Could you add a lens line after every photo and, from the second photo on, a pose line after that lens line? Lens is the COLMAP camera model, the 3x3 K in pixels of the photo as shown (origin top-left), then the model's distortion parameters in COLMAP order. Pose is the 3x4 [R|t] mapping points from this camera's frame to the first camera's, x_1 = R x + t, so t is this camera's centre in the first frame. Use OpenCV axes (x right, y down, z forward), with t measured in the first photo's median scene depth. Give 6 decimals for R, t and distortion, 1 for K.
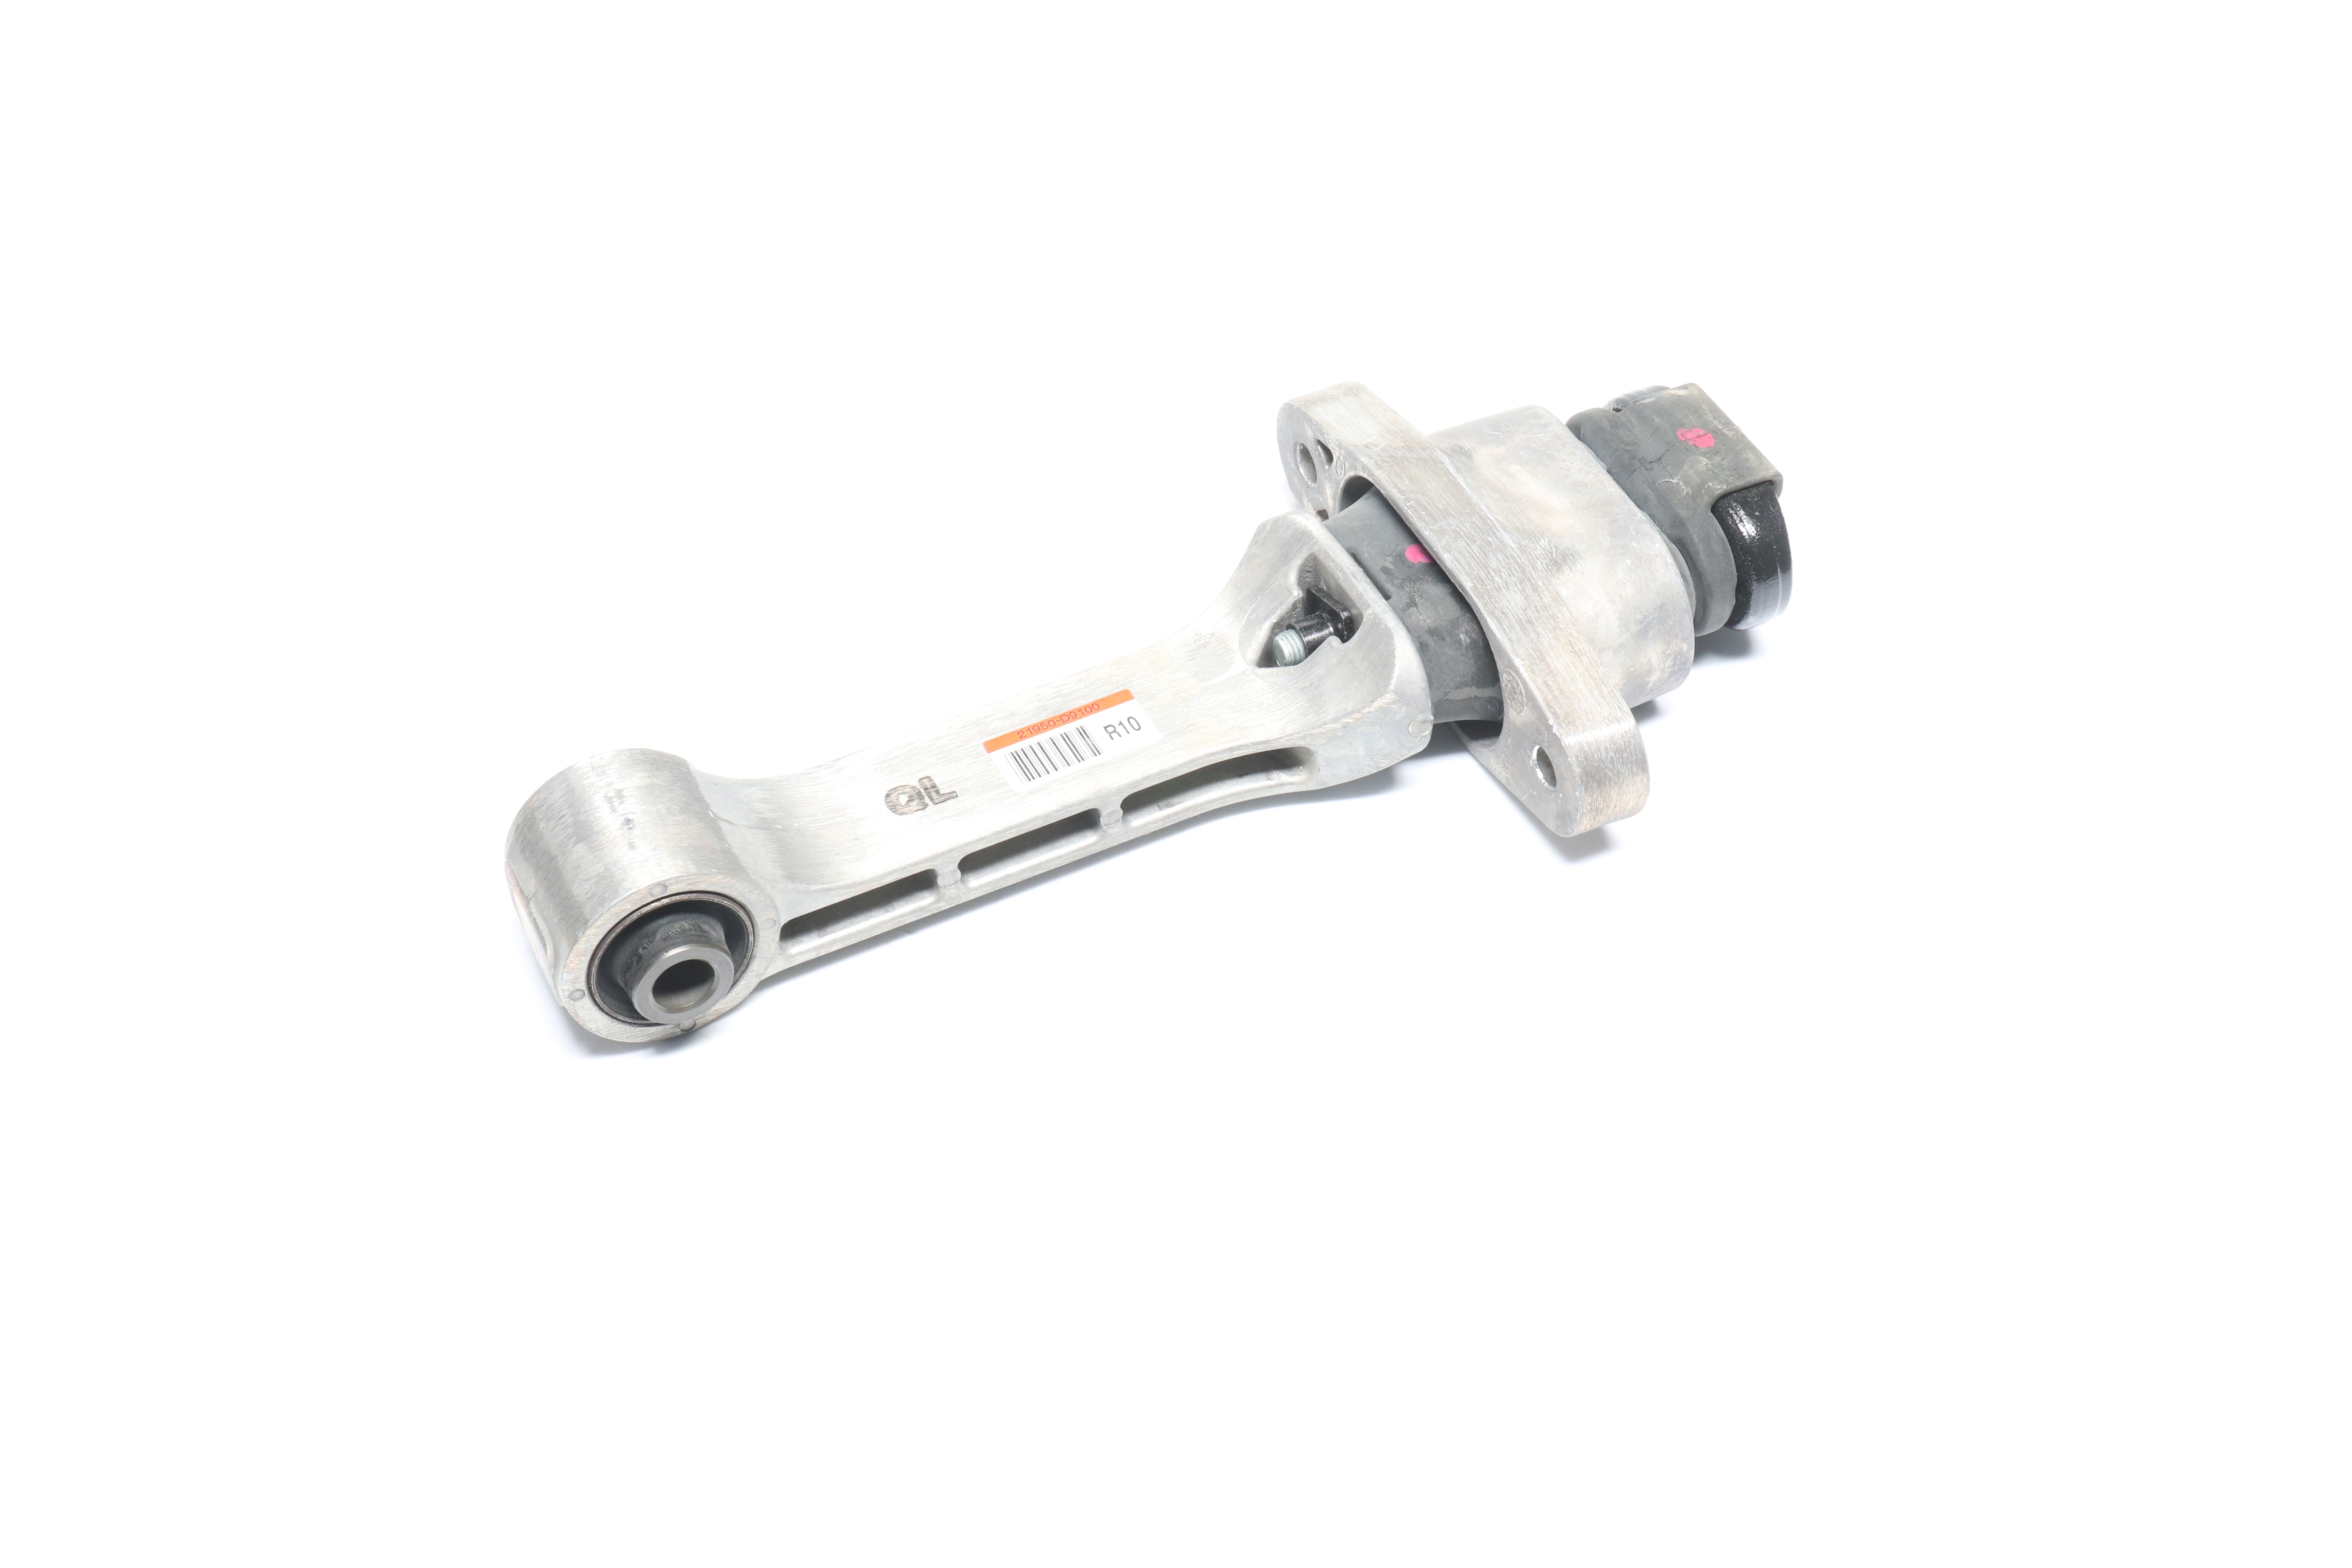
lens RADIAL K [[3071.1, 0, 1175.2], [0, 3071.1, 784.6], [0, 0, 1]] dist [-0.019579, 0.000000]
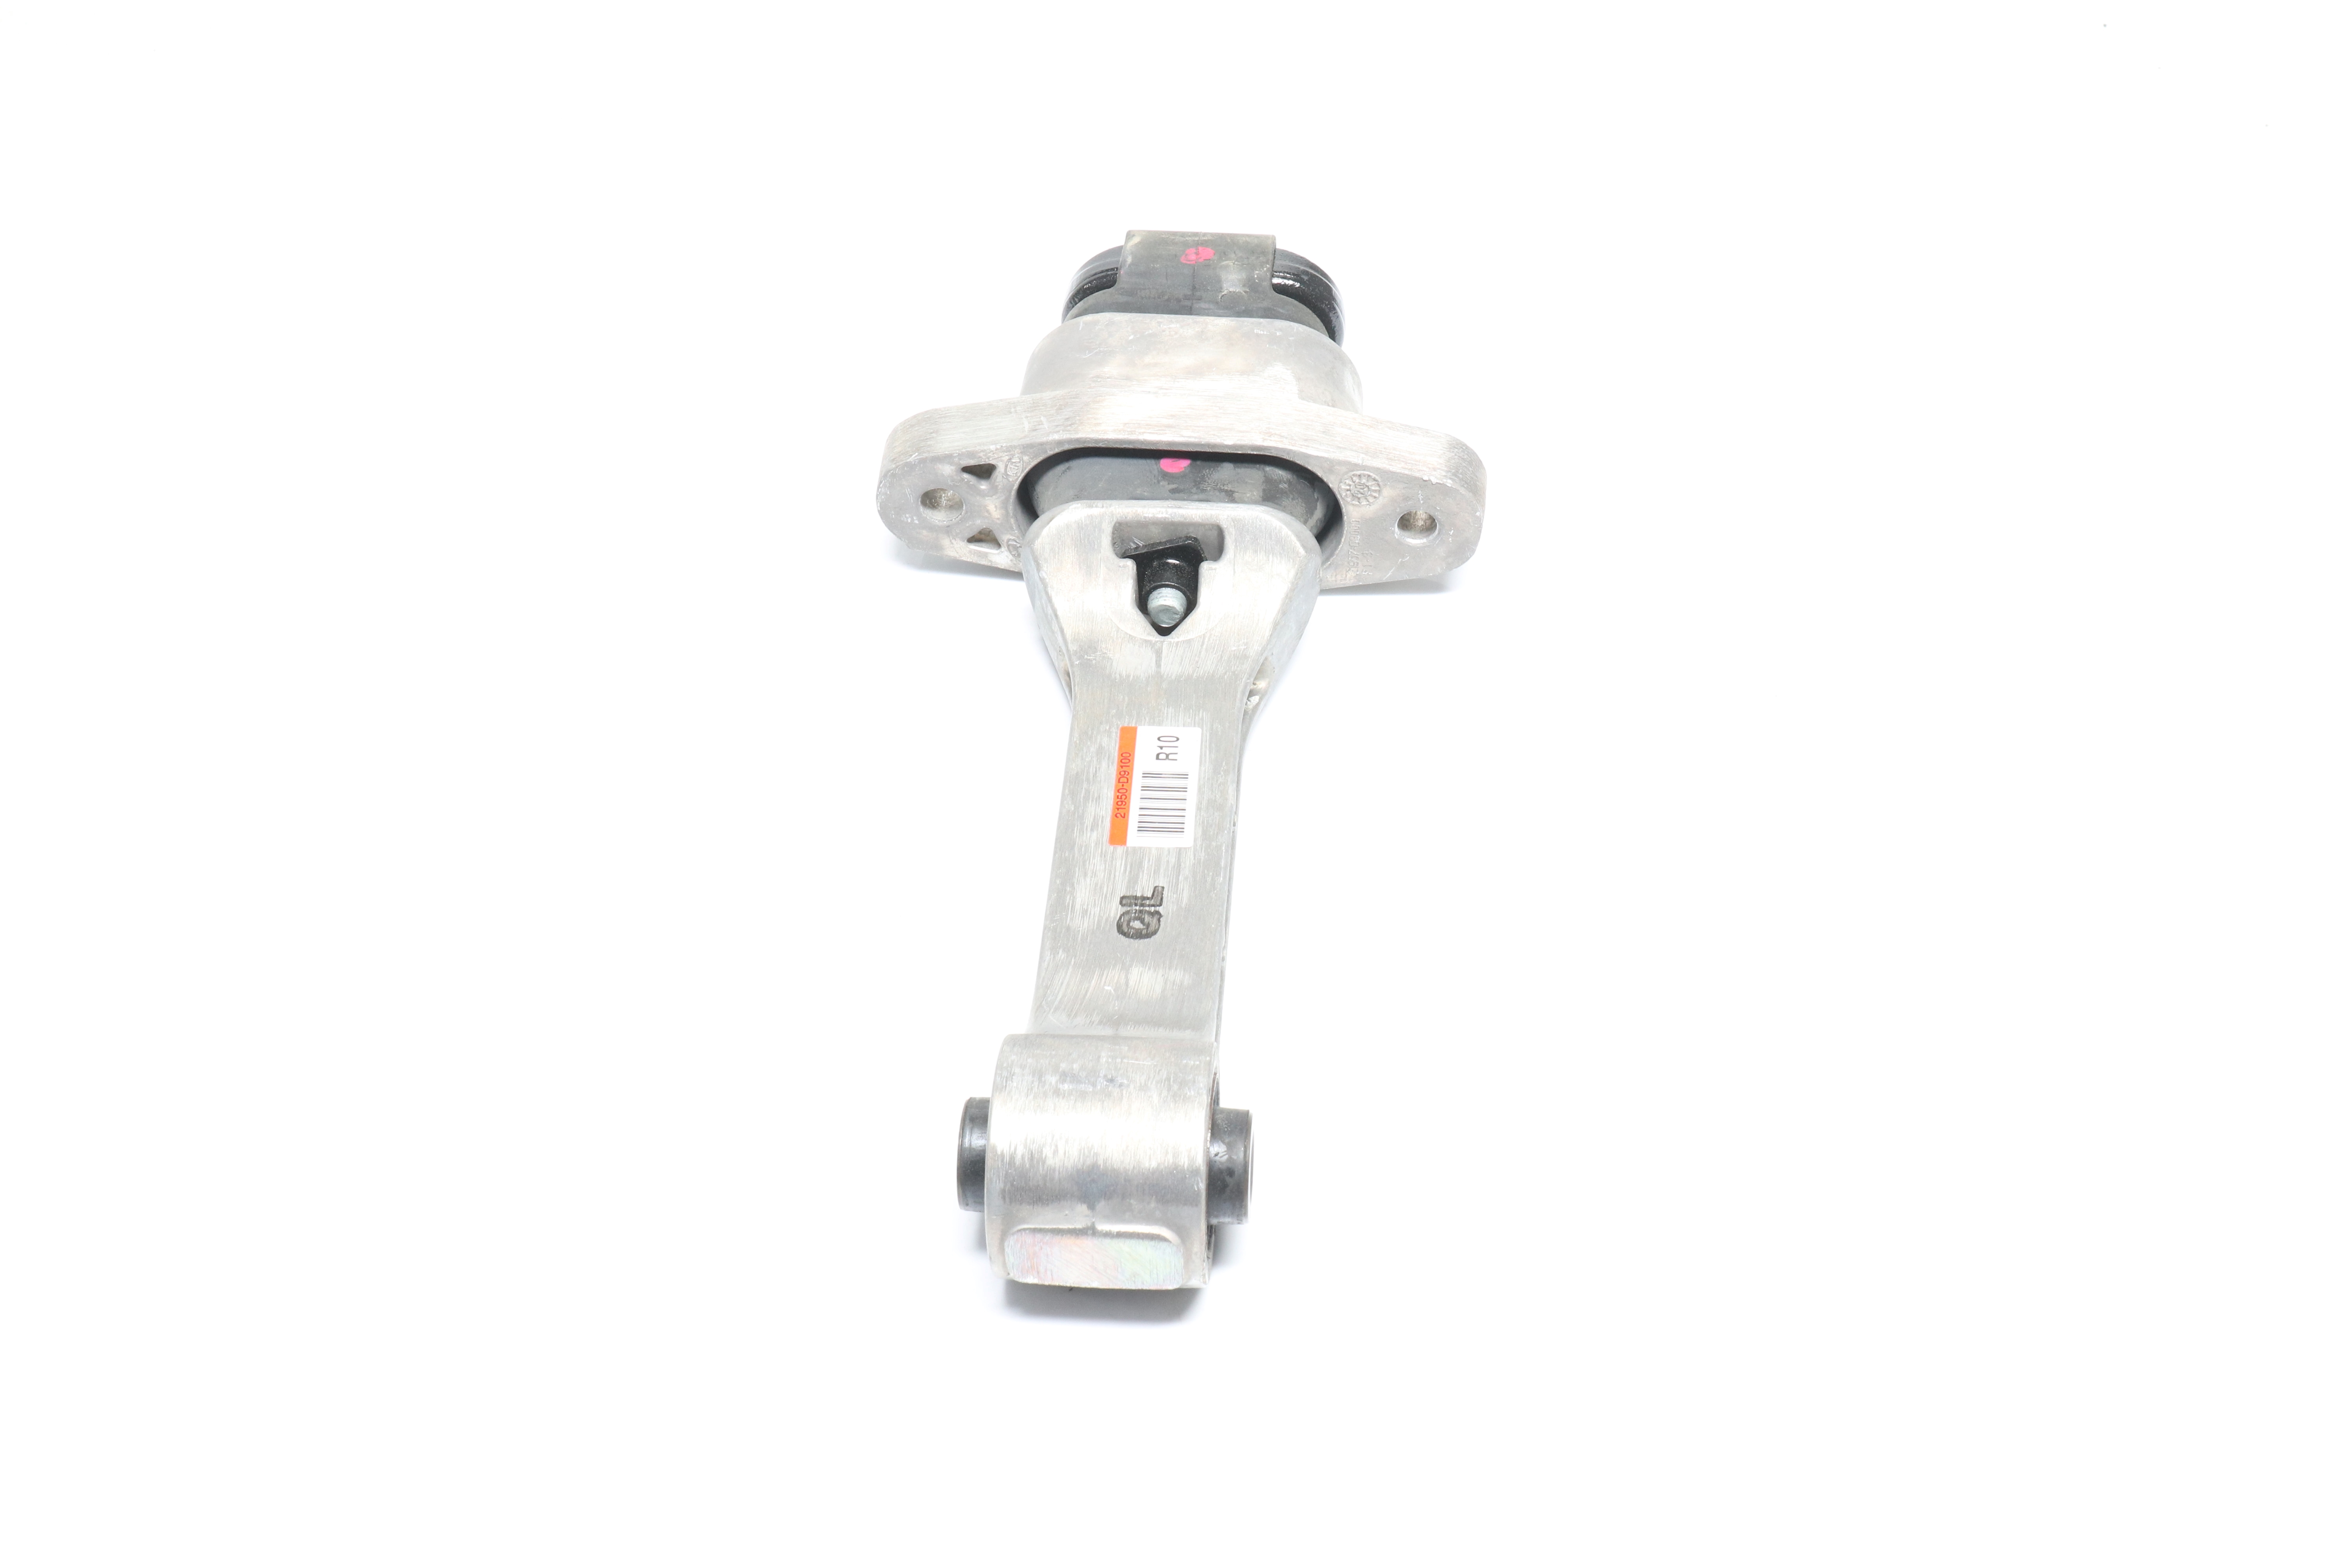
lens RADIAL K [[3071.1, 0, 1173.5], [0, 3071.1, 789.3], [0, 0, 1]] dist [-0.019579, 0.000000]
pose [[0.497919, -0.609900, 0.616521, -0.633234], [0.628781, 0.743499, 0.227692, -0.232224], [-0.597252, 0.274285, 0.753696, 0.255133]]
